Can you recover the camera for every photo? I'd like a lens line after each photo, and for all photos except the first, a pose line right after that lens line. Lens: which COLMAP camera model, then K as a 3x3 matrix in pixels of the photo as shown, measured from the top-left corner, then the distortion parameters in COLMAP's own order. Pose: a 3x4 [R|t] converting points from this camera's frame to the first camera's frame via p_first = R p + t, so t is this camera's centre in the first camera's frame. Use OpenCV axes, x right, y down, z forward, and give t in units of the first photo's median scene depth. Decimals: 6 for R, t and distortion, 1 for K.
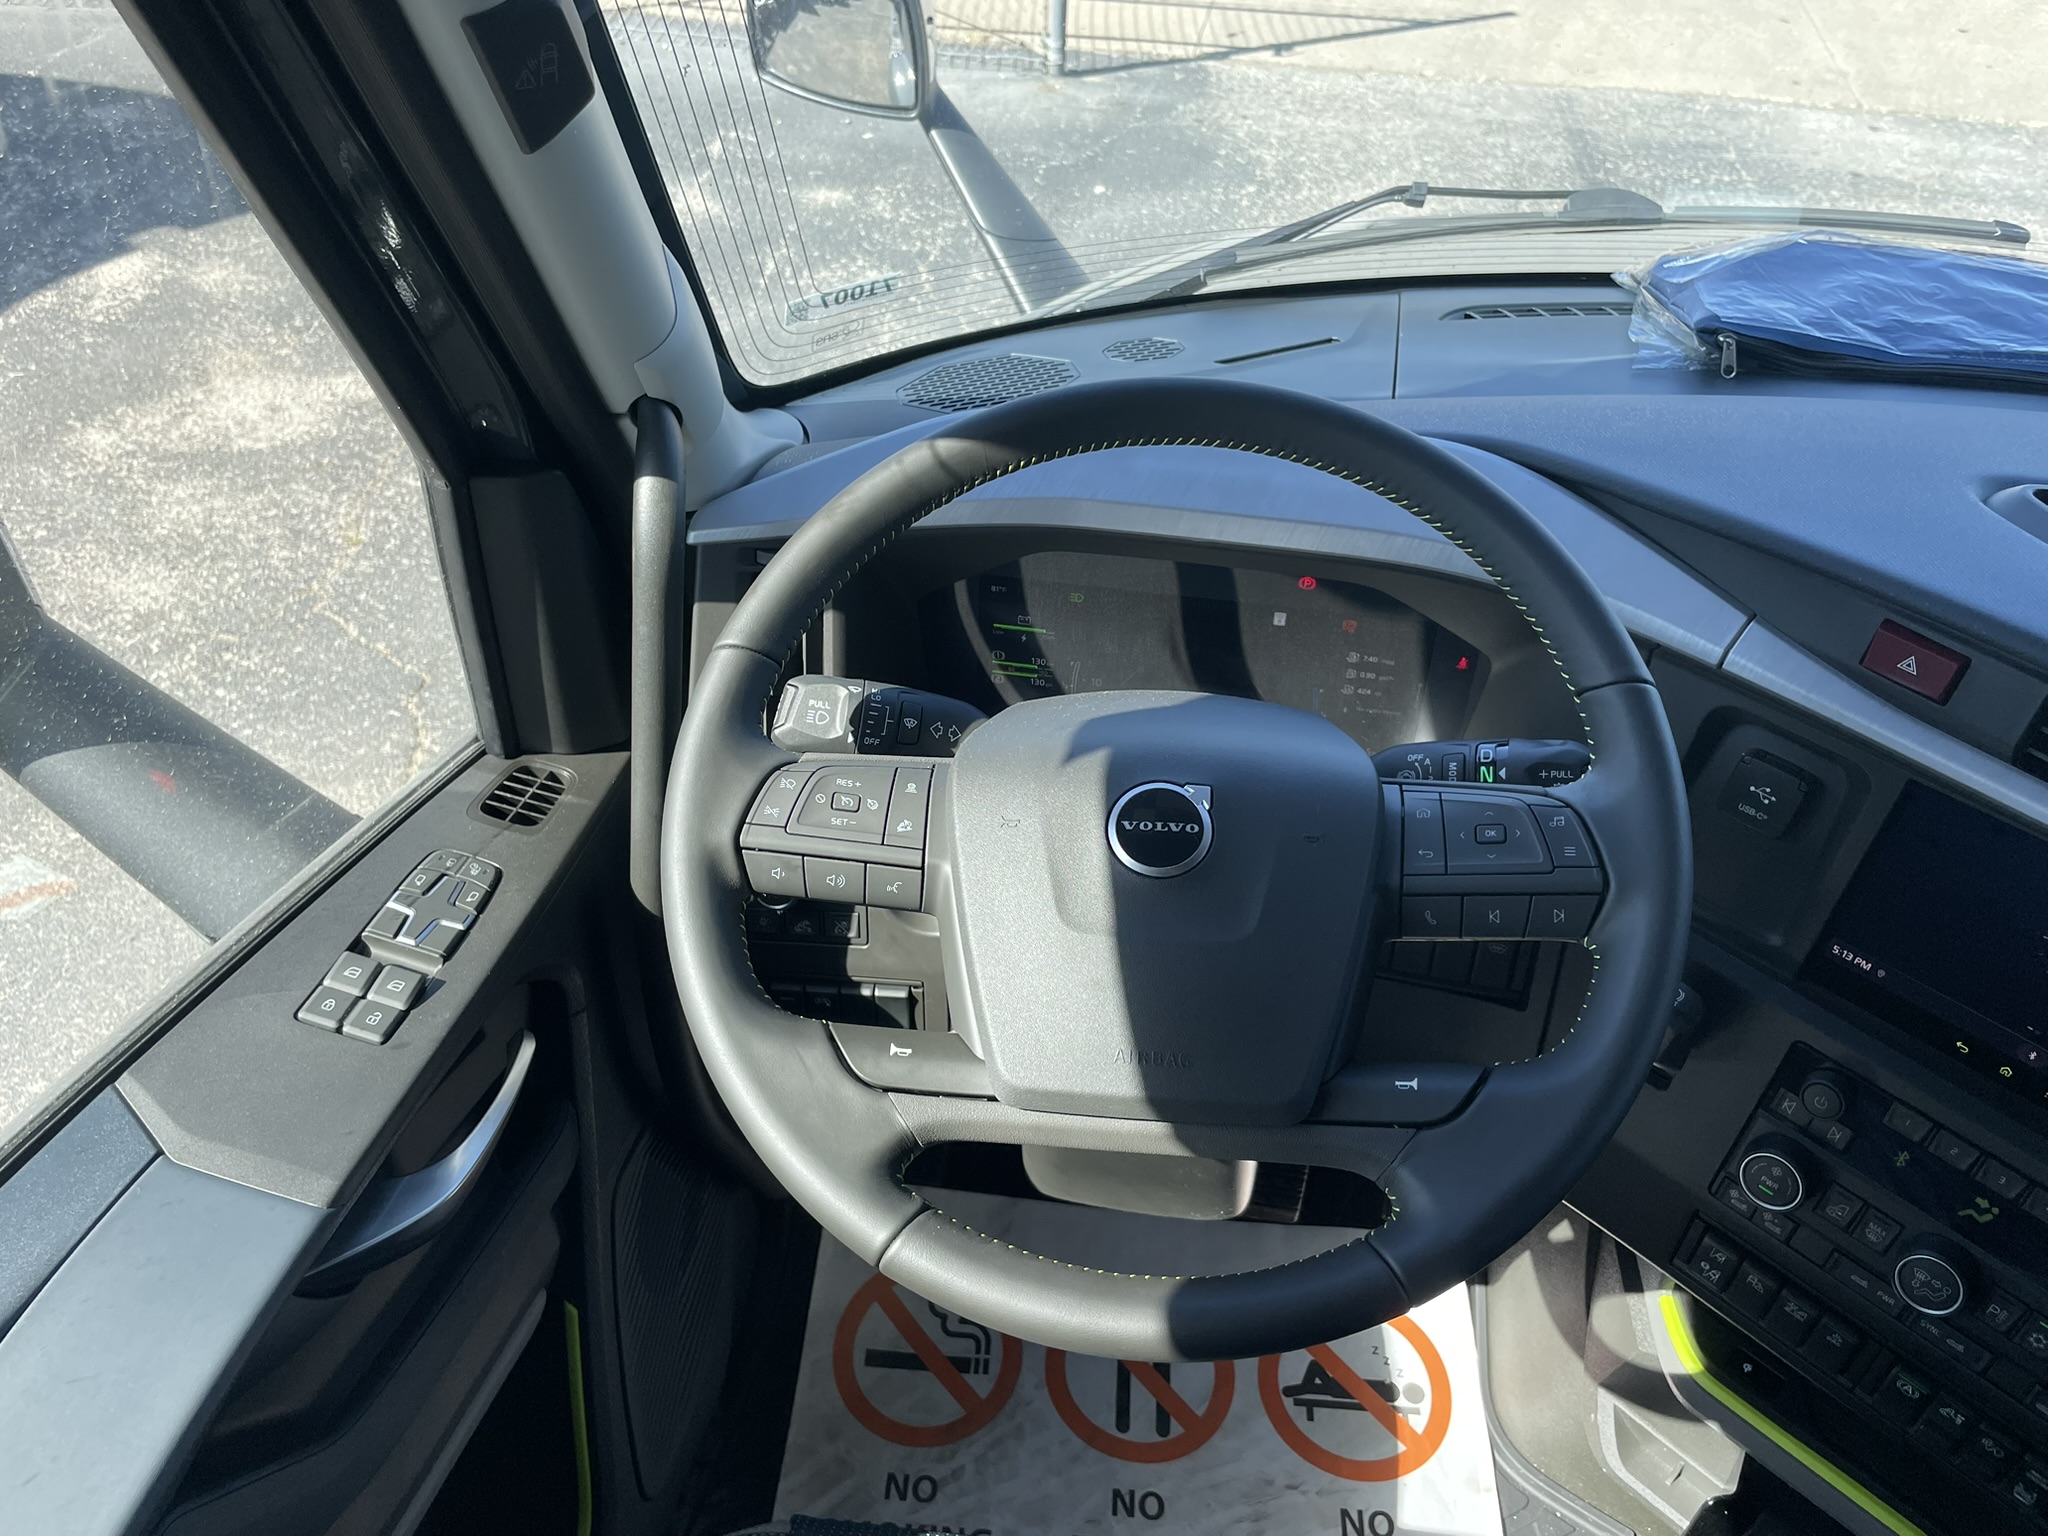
lens RADIAL K [[1563.3, 0, 1025.1], [0, 1563.3, 759.9], [0, 0, 1]] dist [0.021542, -0.014128]
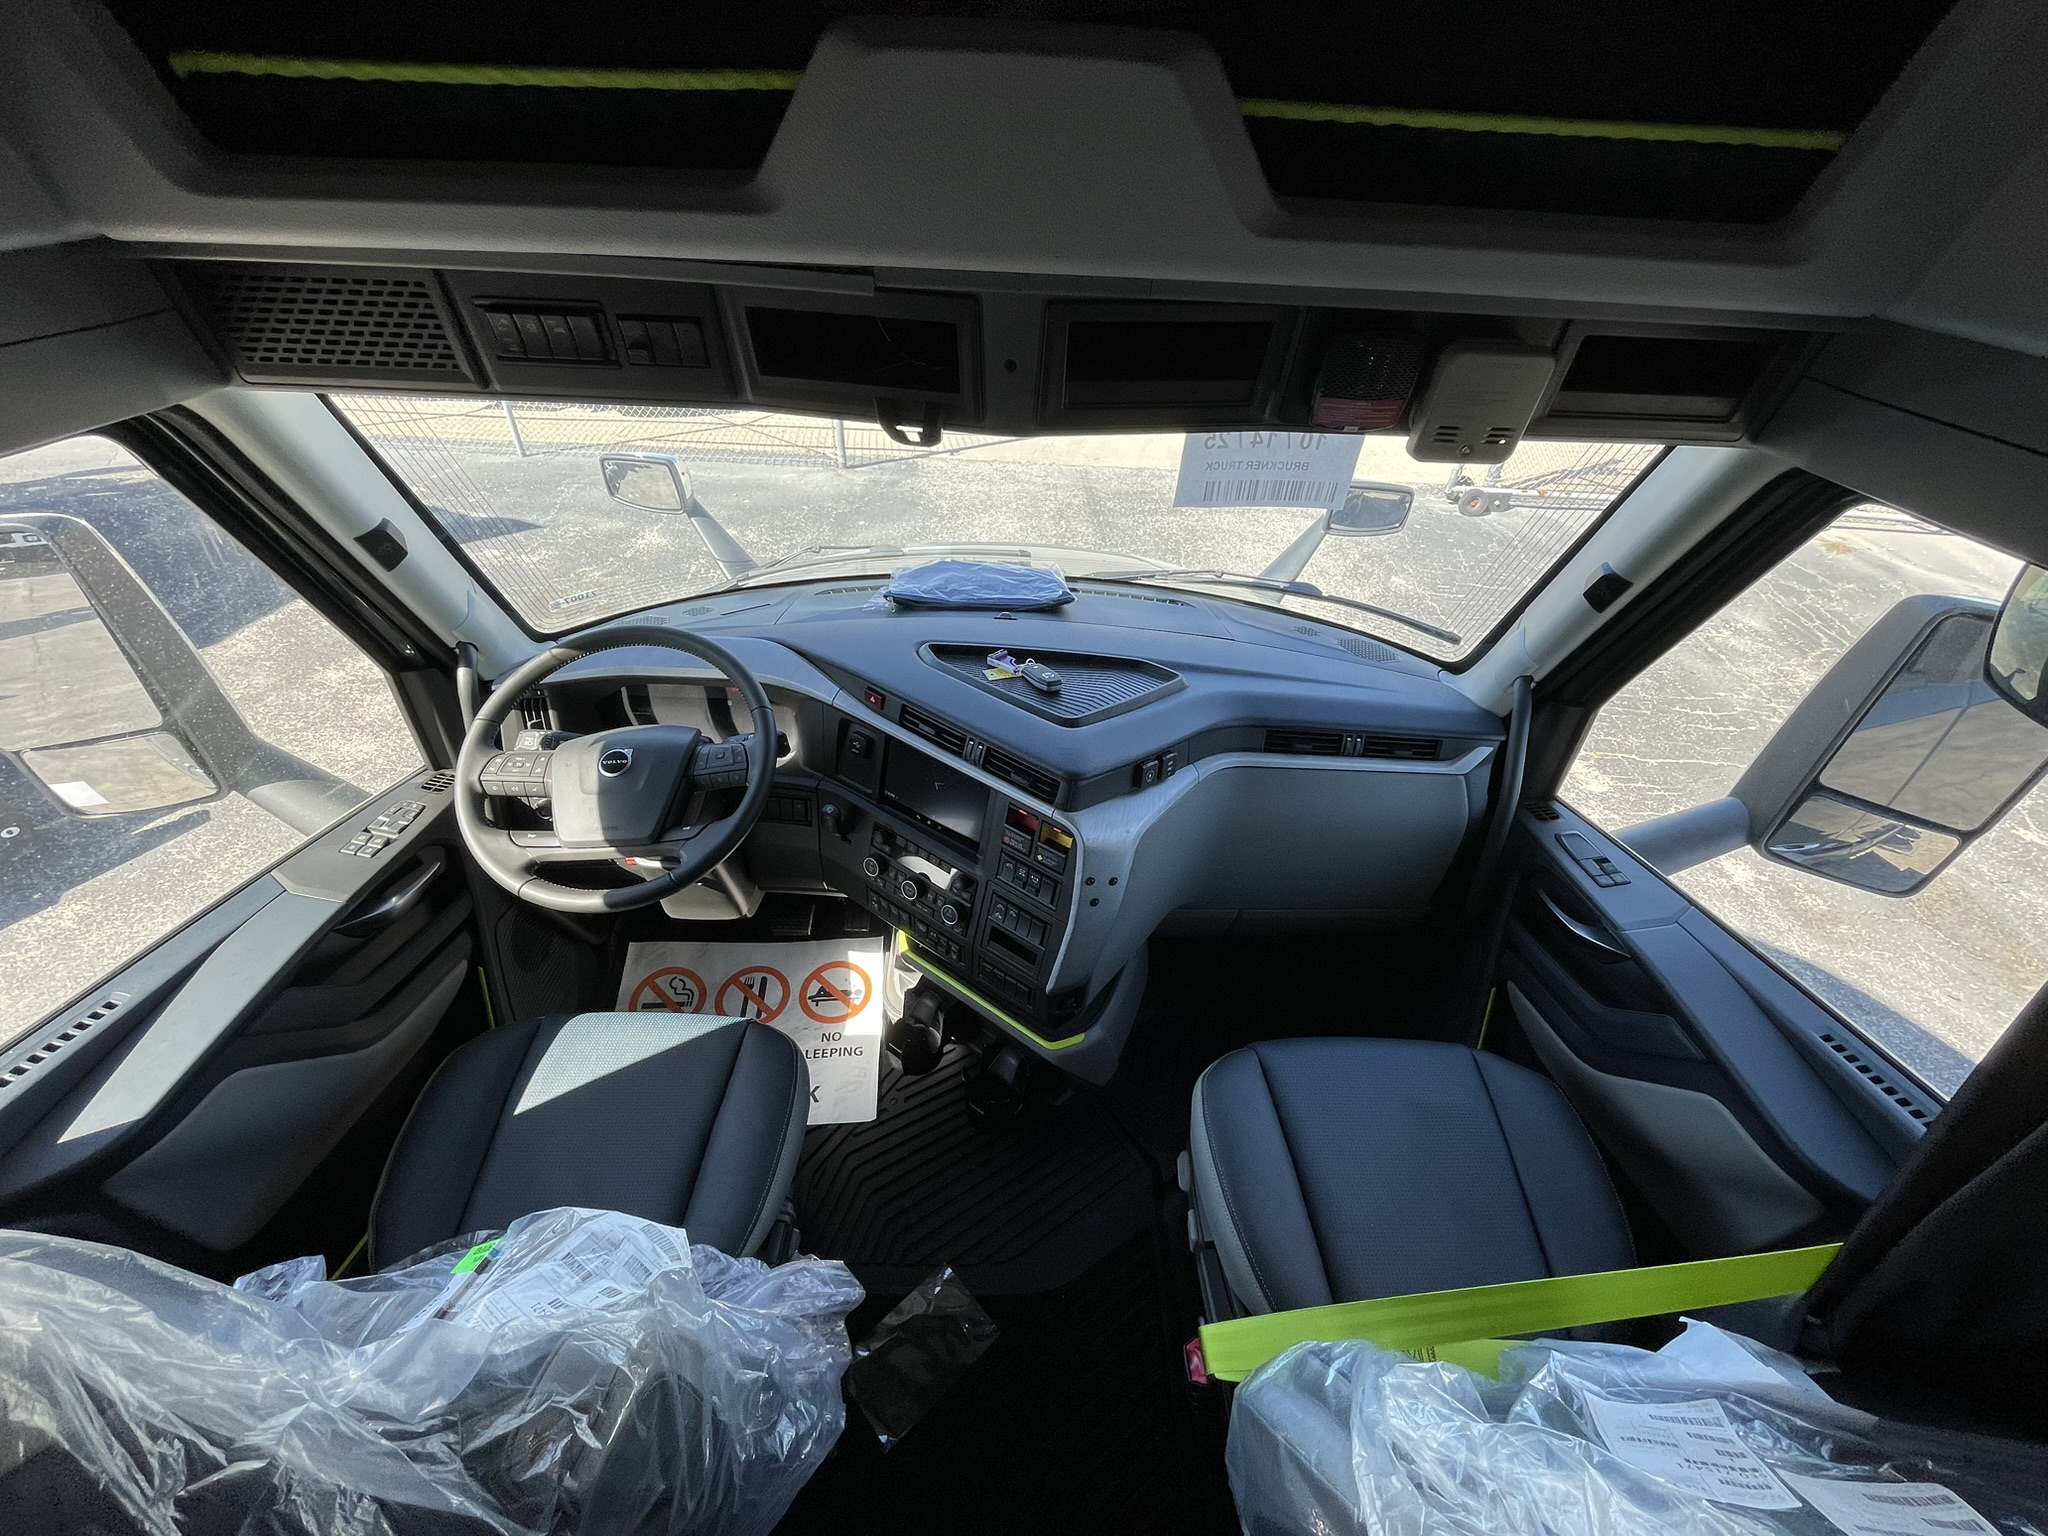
lens RADIAL K [[818.0, 0, 1023.3], [0, 818.0, 783.3], [0, 0, 1]] dist [-0.002783, -0.000455]
pose [[0.985758, -0.085948, 0.144548, 0.431511], [0.090053, 0.995692, -0.022083, 0.128524], [-0.142027, 0.034785, 0.989251, -0.521035]]
